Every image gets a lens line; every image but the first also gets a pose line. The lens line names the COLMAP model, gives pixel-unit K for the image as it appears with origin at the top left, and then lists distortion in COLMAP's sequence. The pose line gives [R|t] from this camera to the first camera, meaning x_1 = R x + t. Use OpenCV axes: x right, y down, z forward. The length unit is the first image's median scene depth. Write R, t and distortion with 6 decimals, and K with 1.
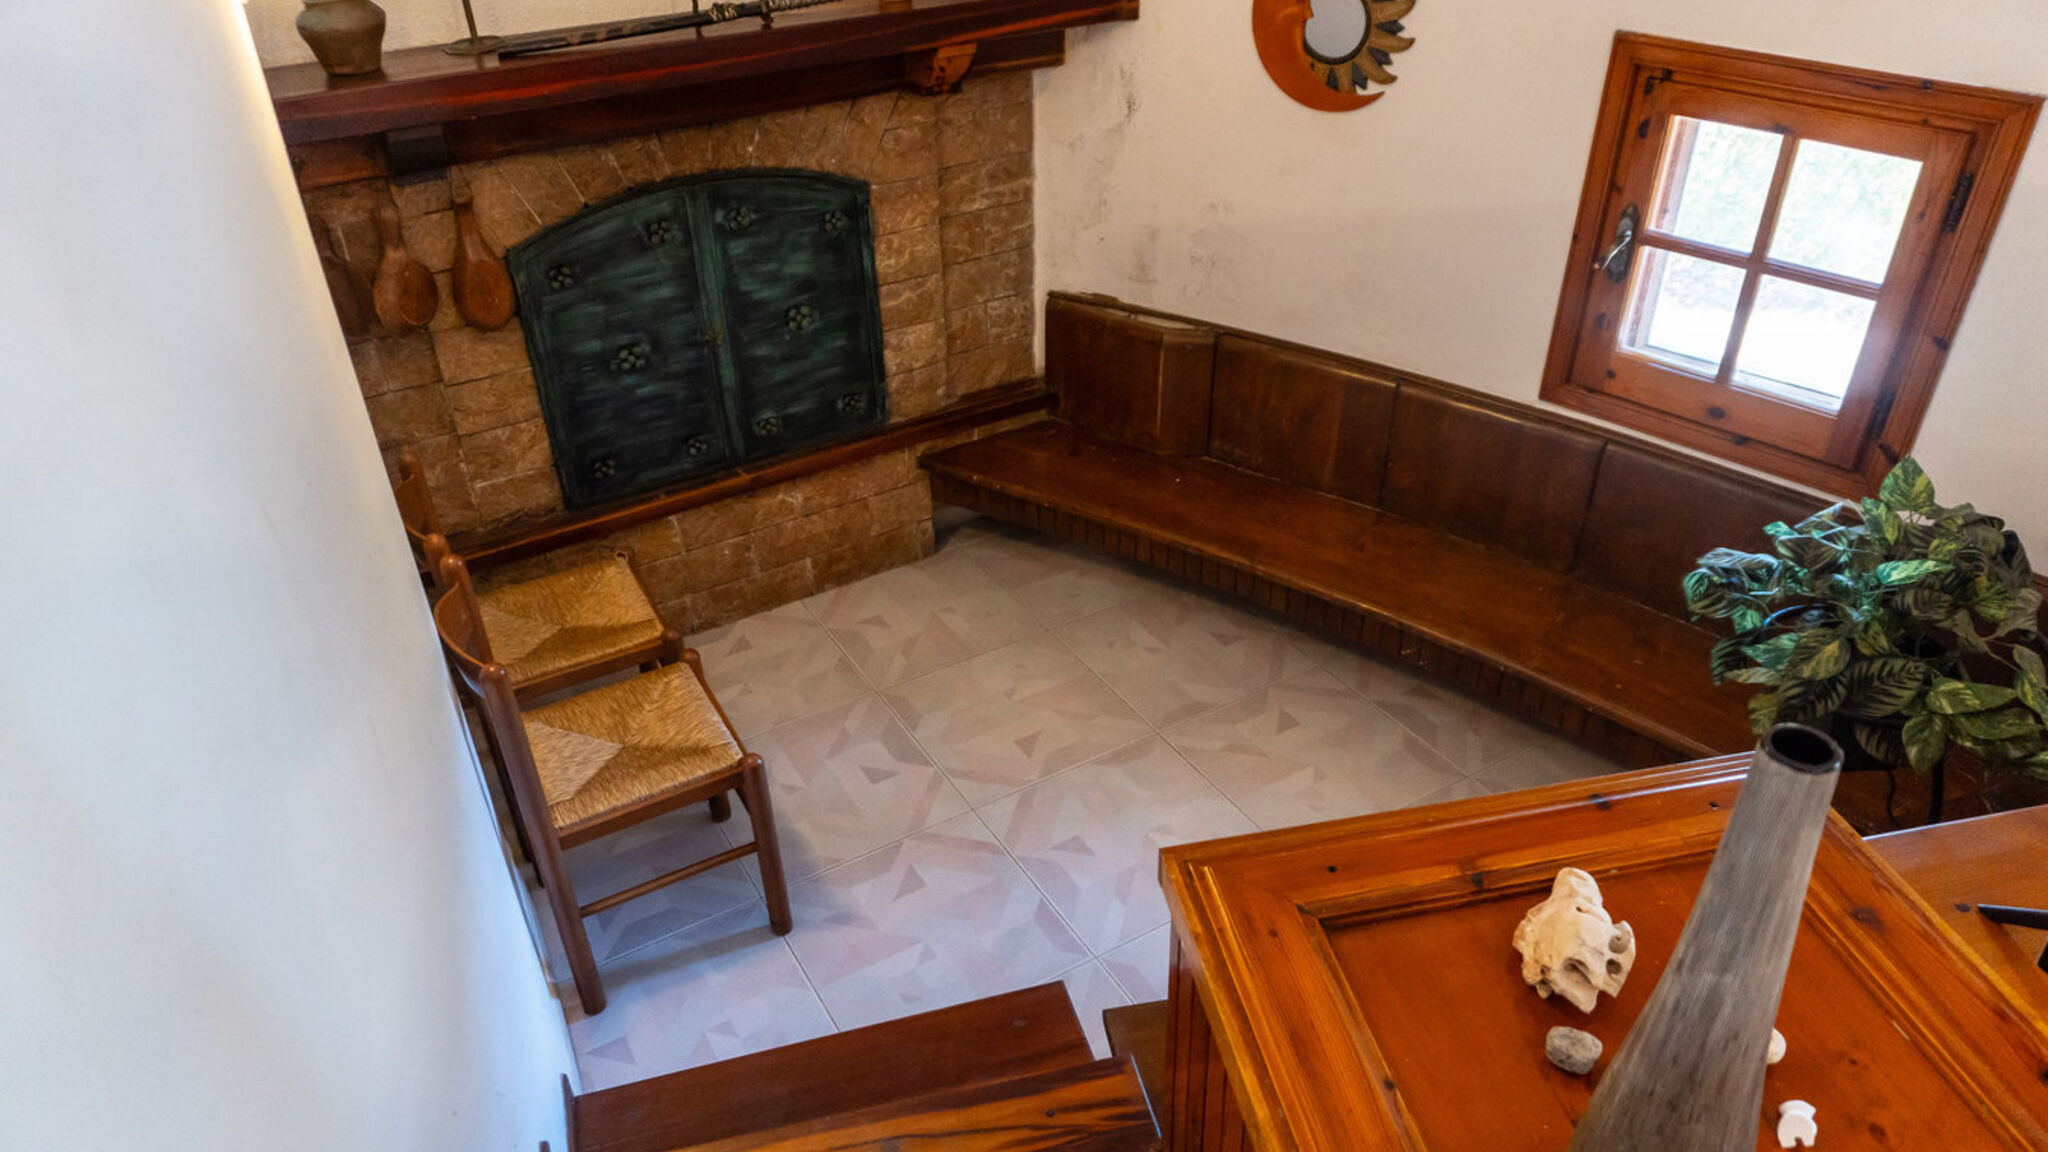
lens RADIAL K [[1370.1, 0, 1031.1], [0, 1370.1, 573.5], [0, 0, 1]] dist [-0.002301, -0.001042]
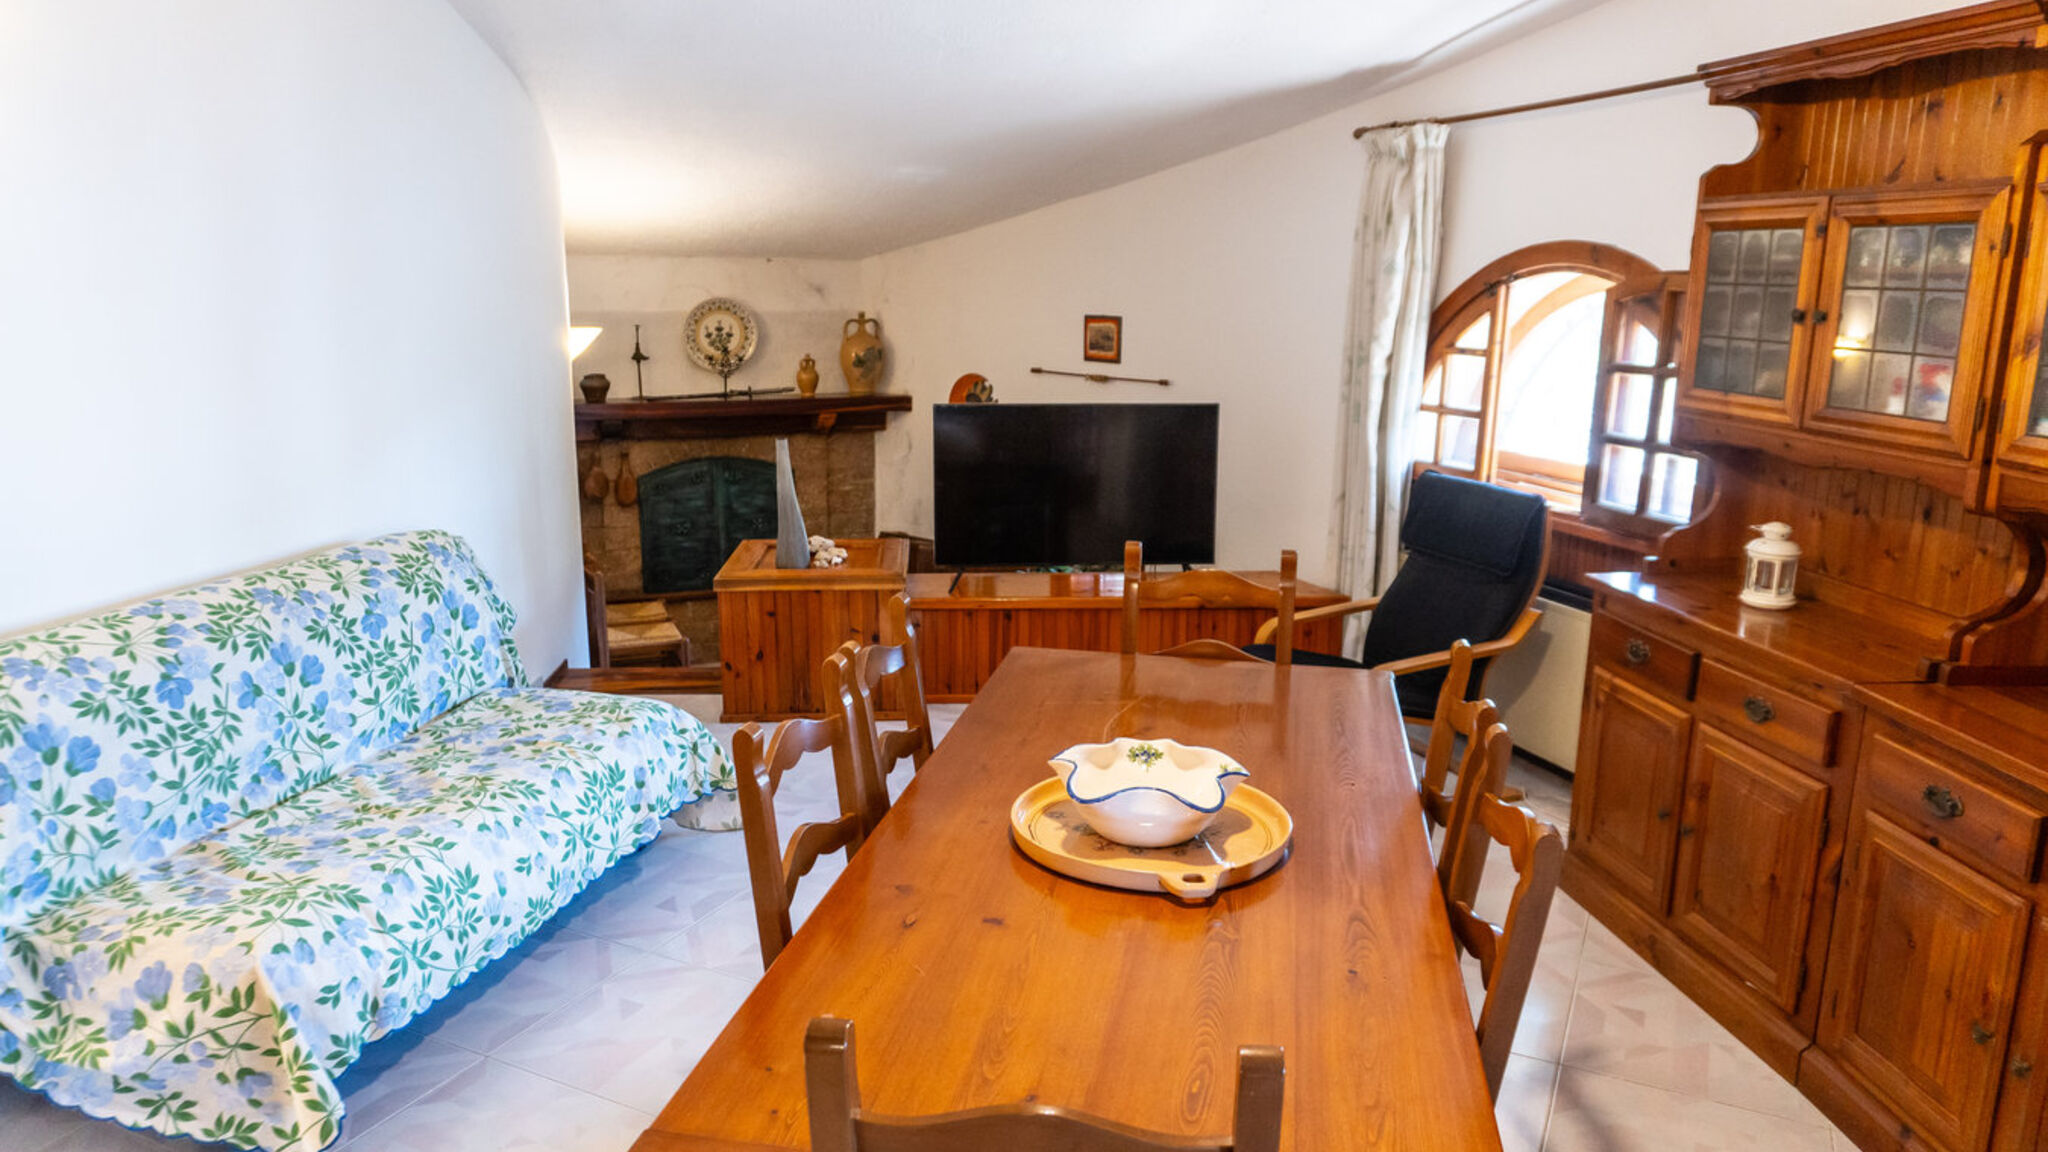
lens RADIAL K [[1378.5, 0, 1028.0], [0, 1378.5, 565.3], [0, 0, 1]] dist [-0.010940, -0.008294]
pose [[0.990727, 0.056882, -0.123385, 0.612560], [-0.097651, 0.929536, -0.355566, 0.705744], [0.094465, 0.364317, 0.926471, -1.152798]]
